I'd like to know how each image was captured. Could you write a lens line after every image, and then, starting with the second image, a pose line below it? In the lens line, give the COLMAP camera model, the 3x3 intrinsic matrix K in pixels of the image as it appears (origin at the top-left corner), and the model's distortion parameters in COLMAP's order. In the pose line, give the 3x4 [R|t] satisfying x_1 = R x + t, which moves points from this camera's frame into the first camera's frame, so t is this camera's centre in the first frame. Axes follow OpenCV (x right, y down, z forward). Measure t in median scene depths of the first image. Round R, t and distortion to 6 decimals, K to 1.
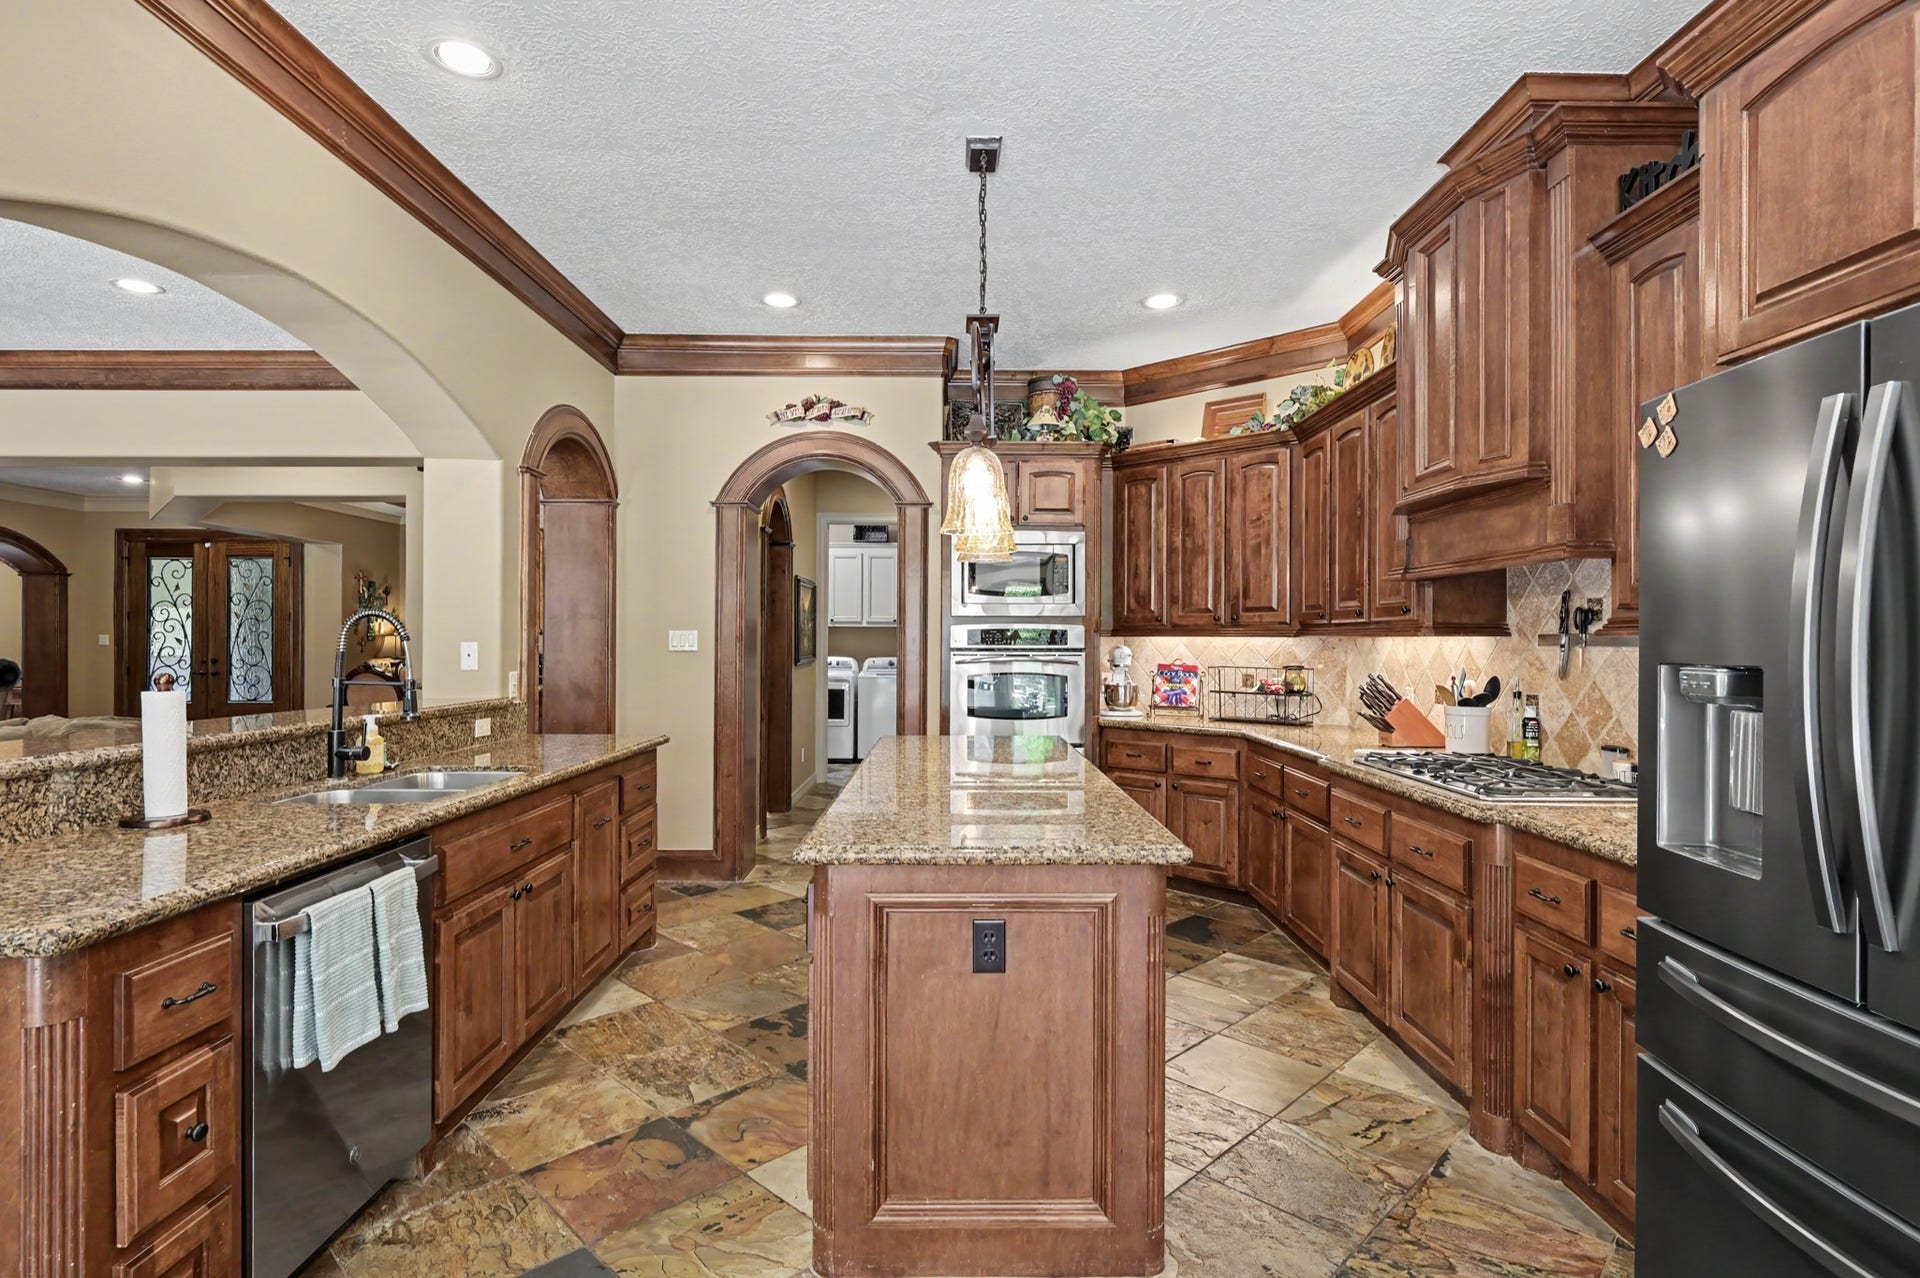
lens RADIAL K [[984.1, 0, 960.0], [0, 984.1, 639.0], [0, 0, 1]] dist [-0.001540, 0.000011]
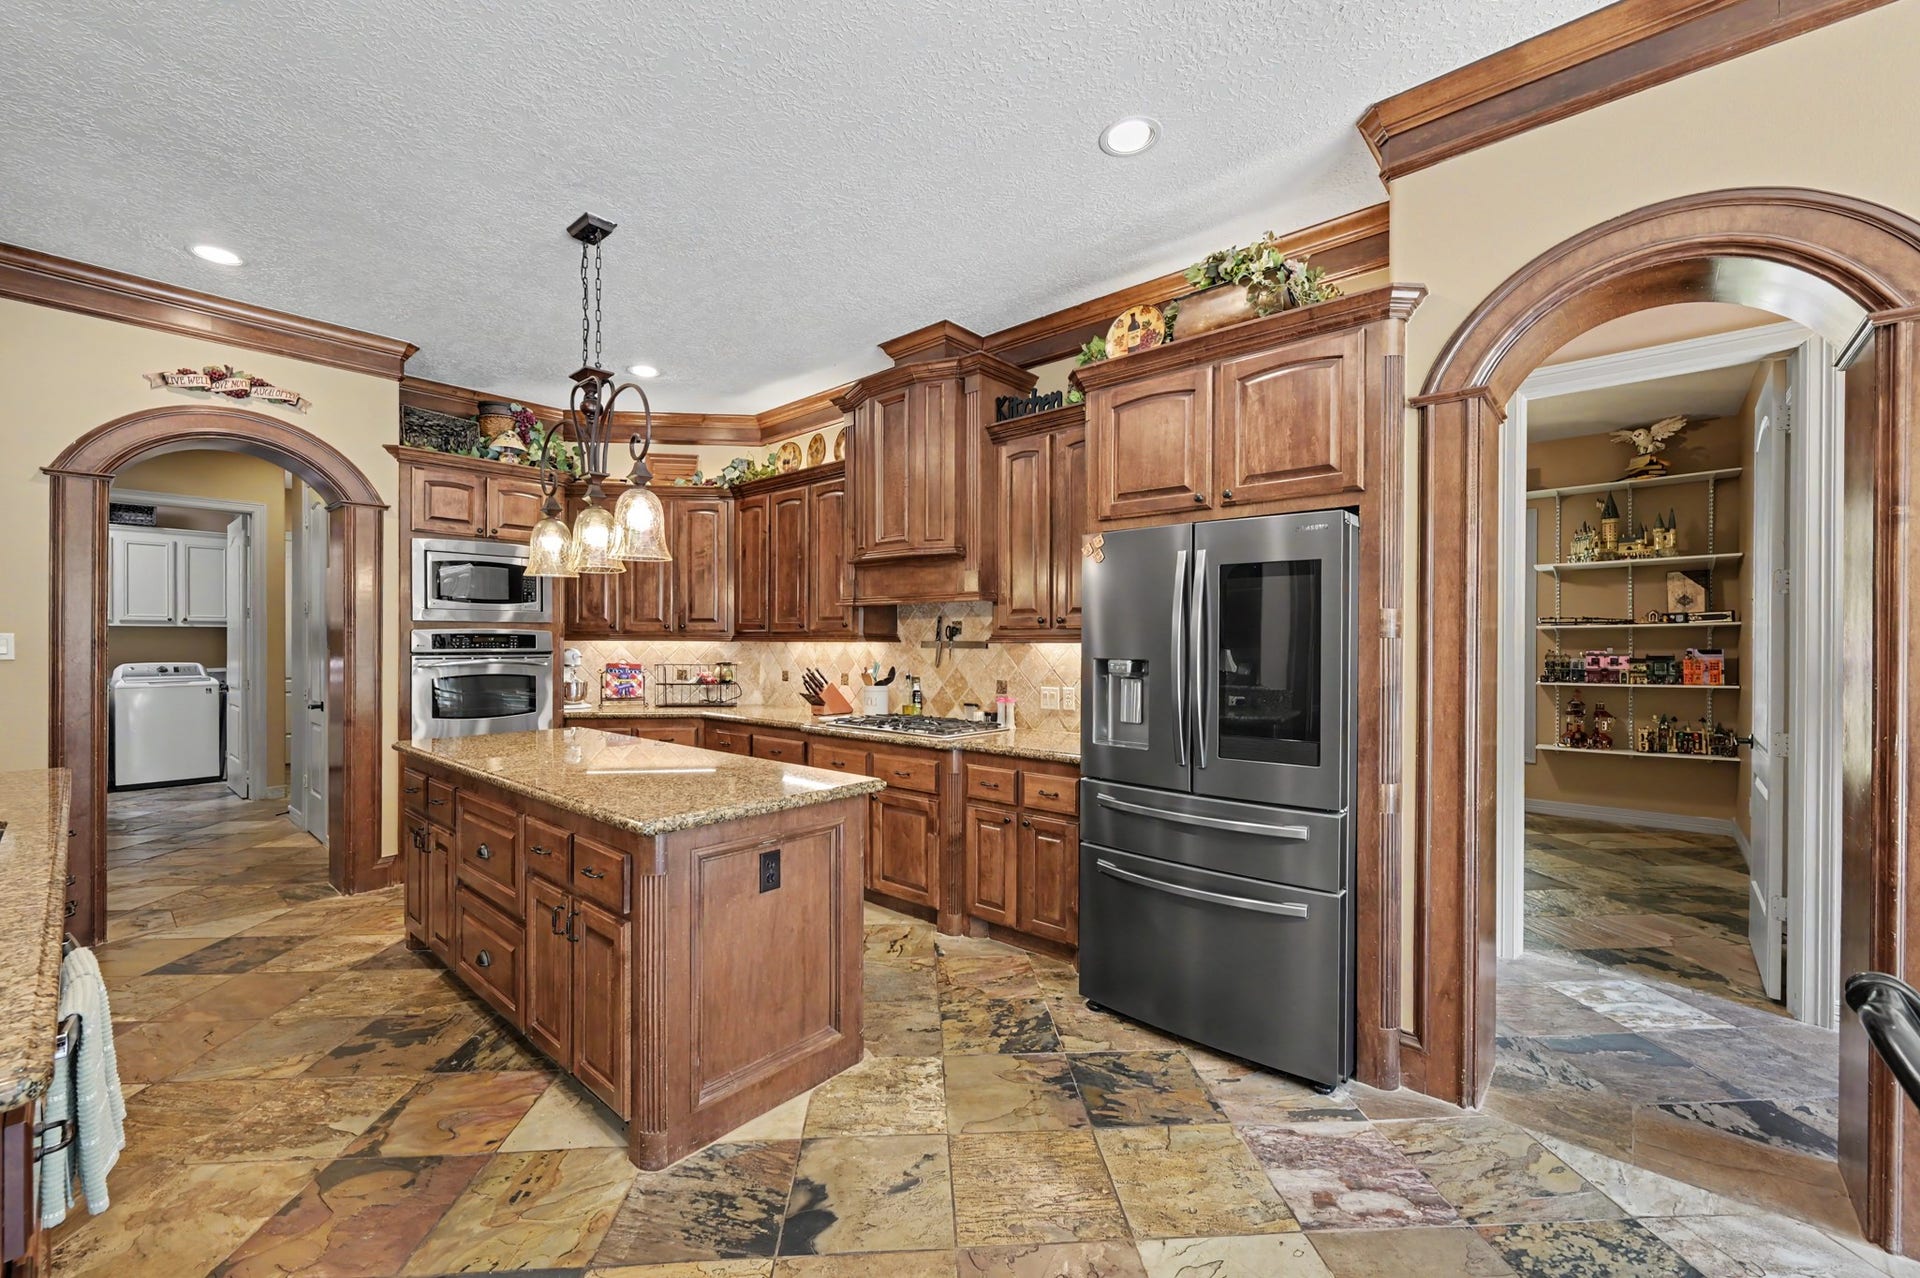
lens RADIAL K [[820.0, 0, 960.7], [0, 820.0, 645.1], [0, 0, 1]] dist [0.000261, 0.000261]
pose [[0.639530, -0.005247, 0.768748, -0.432629], [-0.002060, 0.999961, 0.008539, -0.009578], [-0.768763, -0.007045, 0.639495, 0.039093]]
